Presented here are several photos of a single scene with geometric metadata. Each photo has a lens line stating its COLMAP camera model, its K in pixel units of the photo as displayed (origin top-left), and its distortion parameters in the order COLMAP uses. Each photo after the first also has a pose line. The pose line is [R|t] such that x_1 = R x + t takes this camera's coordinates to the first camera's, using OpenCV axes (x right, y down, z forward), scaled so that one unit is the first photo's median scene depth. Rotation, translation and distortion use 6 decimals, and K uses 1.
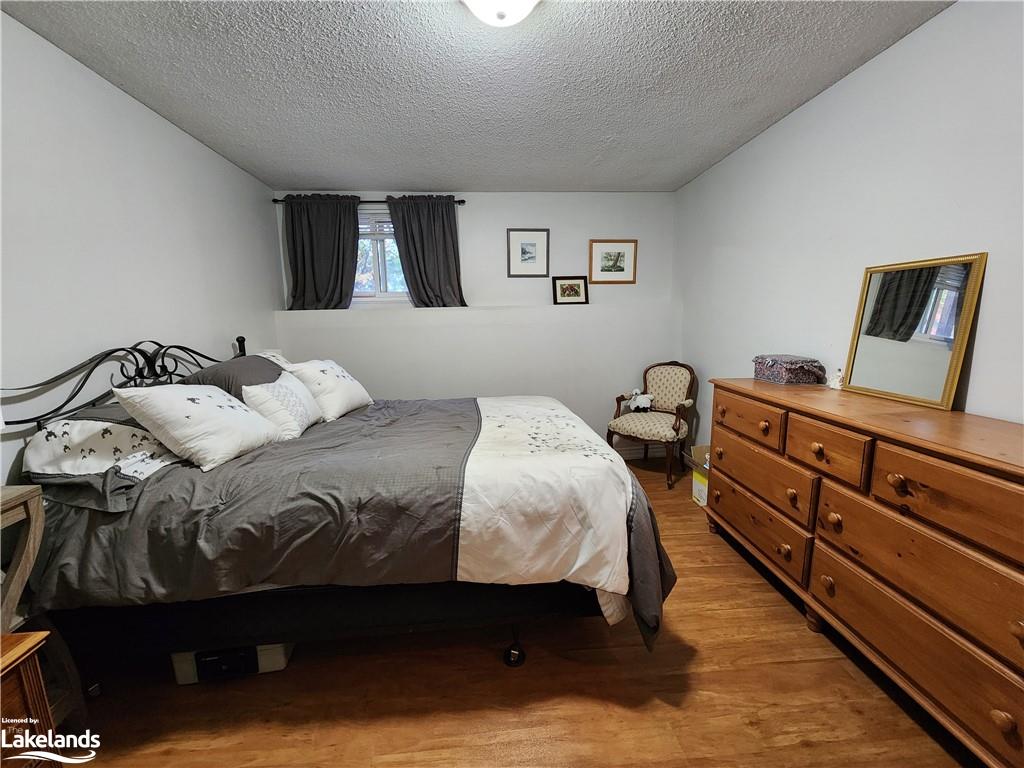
lens RADIAL K [[419.8, 0, 513.8], [0, 419.8, 386.6], [0, 0, 1]] dist [0.001145, -0.000540]
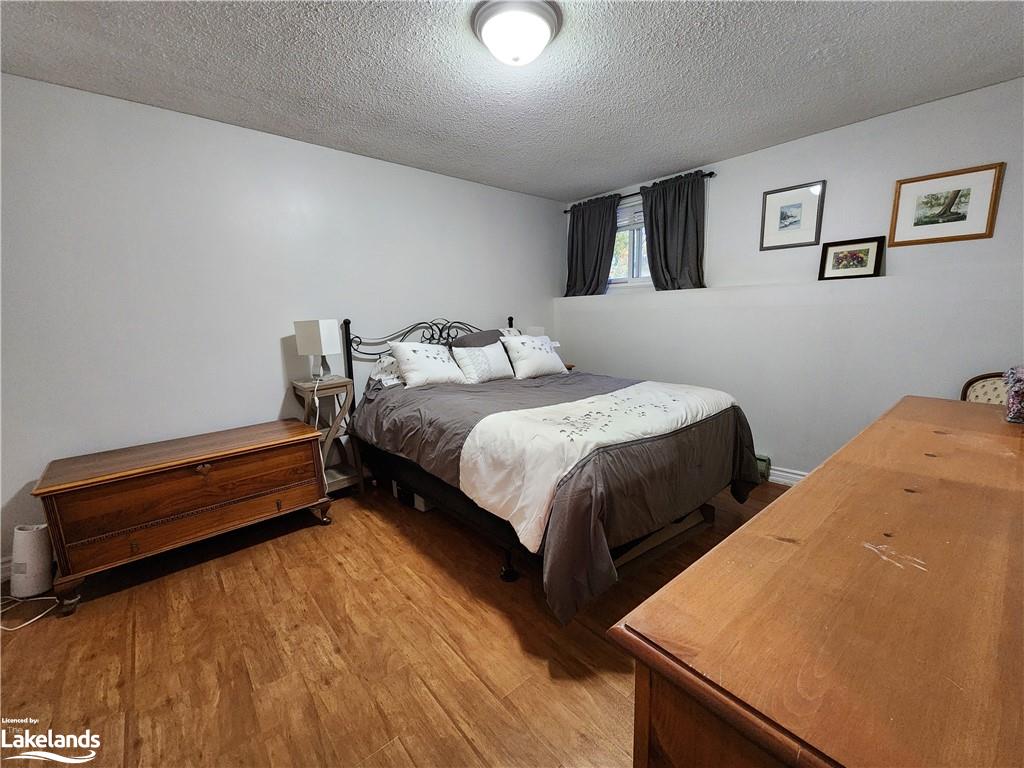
lens RADIAL K [[419.8, 0, 513.8], [0, 419.8, 386.6], [0, 0, 1]] dist [0.001145, -0.000540]
pose [[0.592854, 0.144116, -0.792309, 0.431397], [-0.110831, 0.989096, 0.096980, -0.018274], [0.797647, 0.030317, 0.602363, 0.110999]]
